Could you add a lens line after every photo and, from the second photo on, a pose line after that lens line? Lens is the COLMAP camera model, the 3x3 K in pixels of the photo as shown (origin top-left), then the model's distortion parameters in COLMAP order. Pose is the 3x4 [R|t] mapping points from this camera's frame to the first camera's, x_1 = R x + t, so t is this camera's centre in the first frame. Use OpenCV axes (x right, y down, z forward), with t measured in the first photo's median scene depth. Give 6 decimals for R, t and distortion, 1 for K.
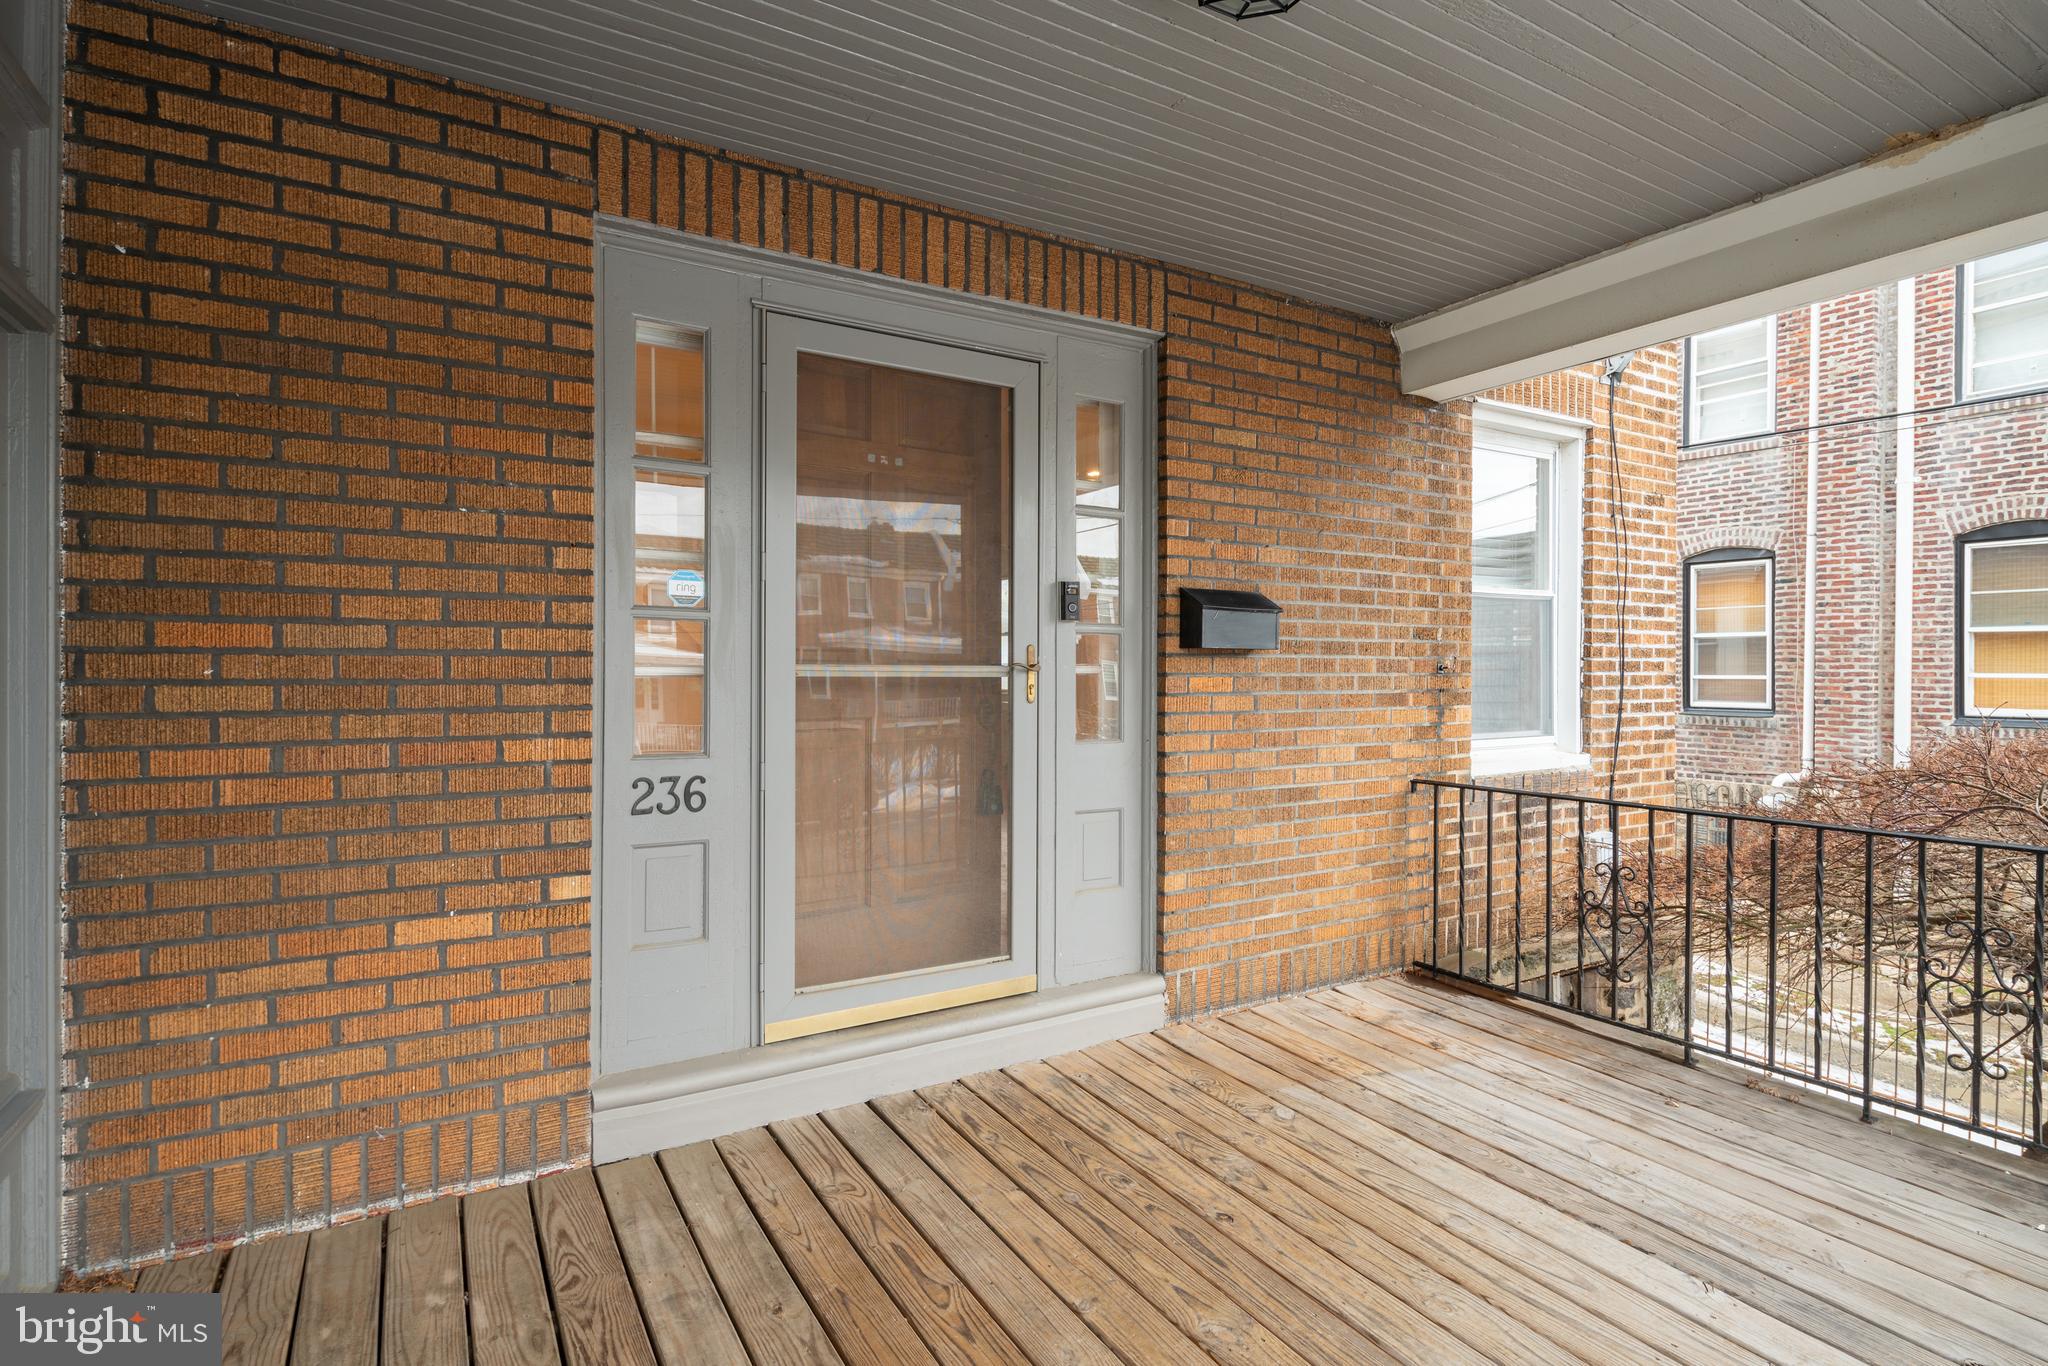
lens RADIAL K [[1007.1, 0, 1020.6], [0, 1007.1, 676.0], [0, 0, 1]] dist [-0.006212, -0.001141]
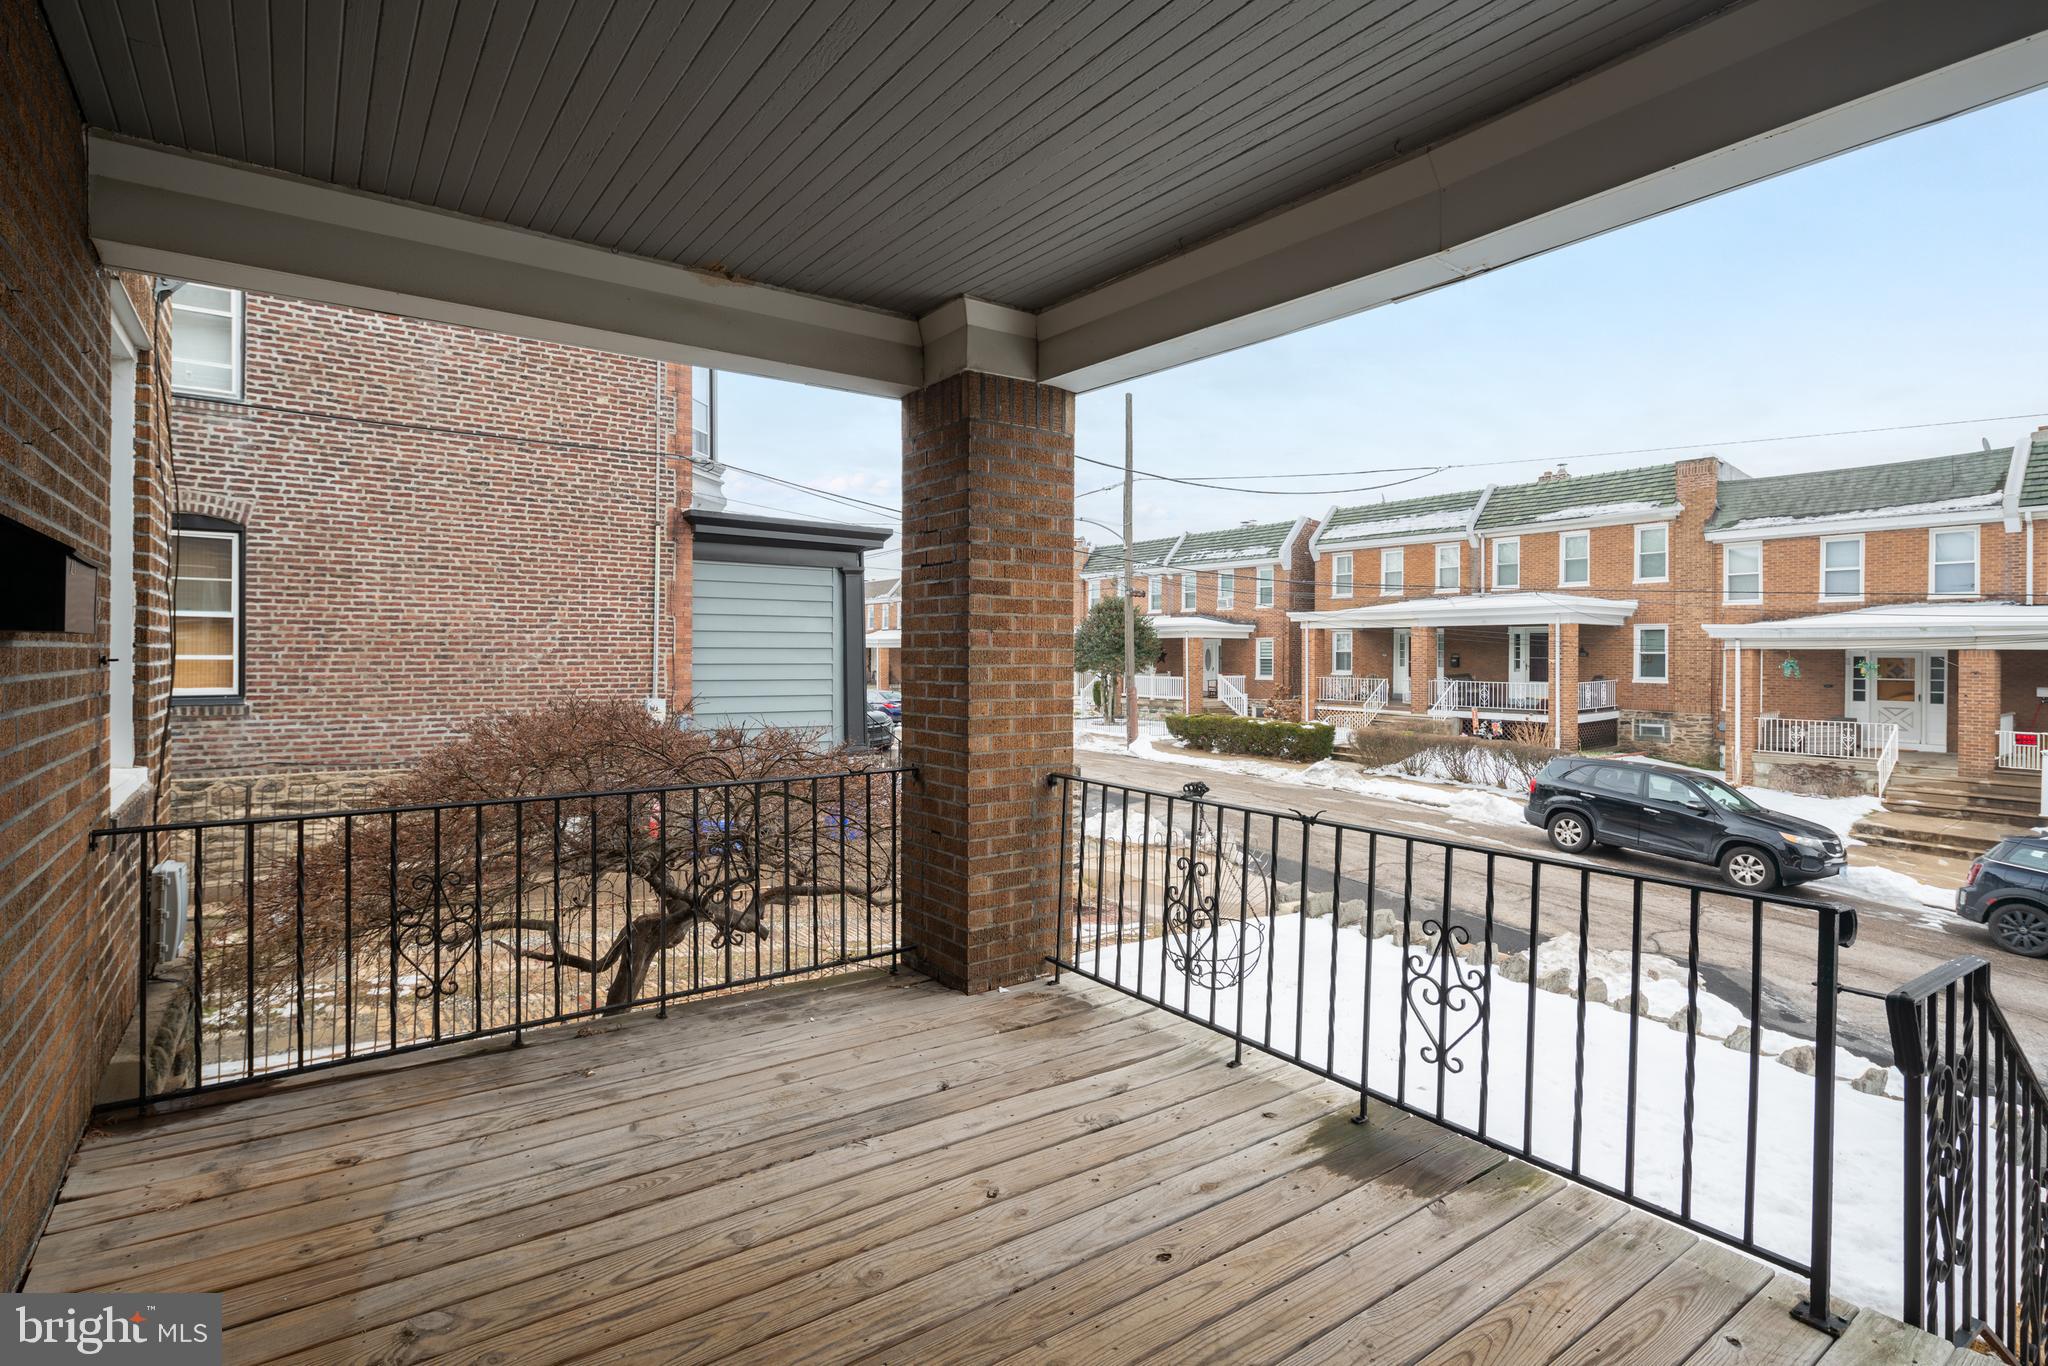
lens RADIAL K [[1007.1, 0, 1000.5], [0, 1007.1, 653.0], [0, 0, 1]] dist [-0.006212, -0.001141]
pose [[-0.086709, -0.005761, 0.996217, -0.393048], [0.007609, 0.999950, 0.006445, -0.015997], [-0.996205, 0.008139, -0.086661, 0.598488]]
